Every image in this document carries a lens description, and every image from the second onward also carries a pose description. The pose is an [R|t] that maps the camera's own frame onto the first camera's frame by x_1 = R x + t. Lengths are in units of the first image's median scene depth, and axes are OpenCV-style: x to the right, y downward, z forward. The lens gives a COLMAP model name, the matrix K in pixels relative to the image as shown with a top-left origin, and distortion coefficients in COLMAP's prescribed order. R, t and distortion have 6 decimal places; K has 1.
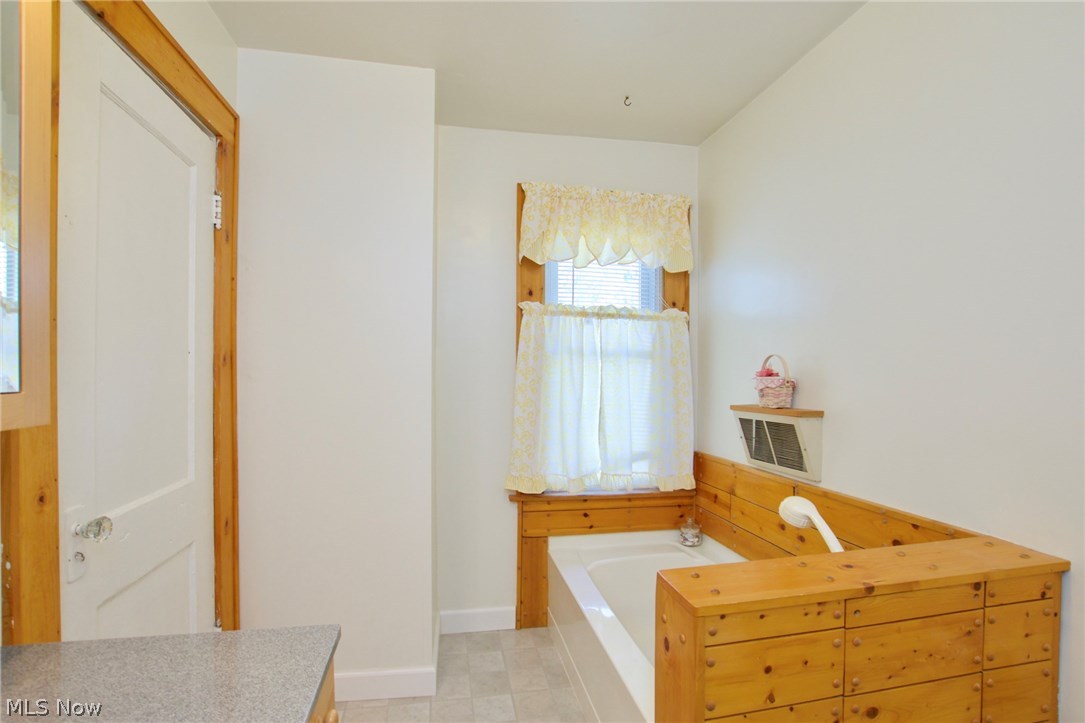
lens RADIAL K [[496.7, 0, 546.0], [0, 496.7, 376.2], [0, 0, 1]] dist [-0.025900, 0.001557]
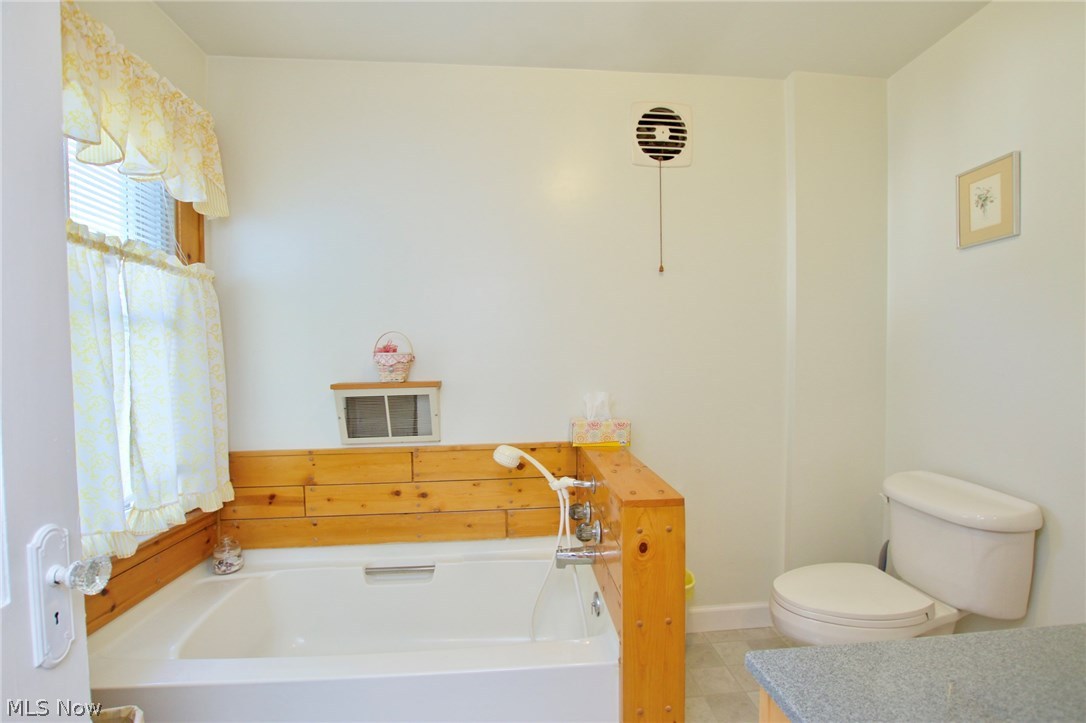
lens RADIAL K [[497.2, 0, 546.5], [0, 497.2, 376.2], [0, 0, 1]] dist [-0.025900, 0.001557]
pose [[0.135762, -0.041485, 0.989873, -0.423508], [0.017513, 0.999067, 0.039469, 0.011845], [-0.990587, 0.011977, 0.136361, 0.420628]]
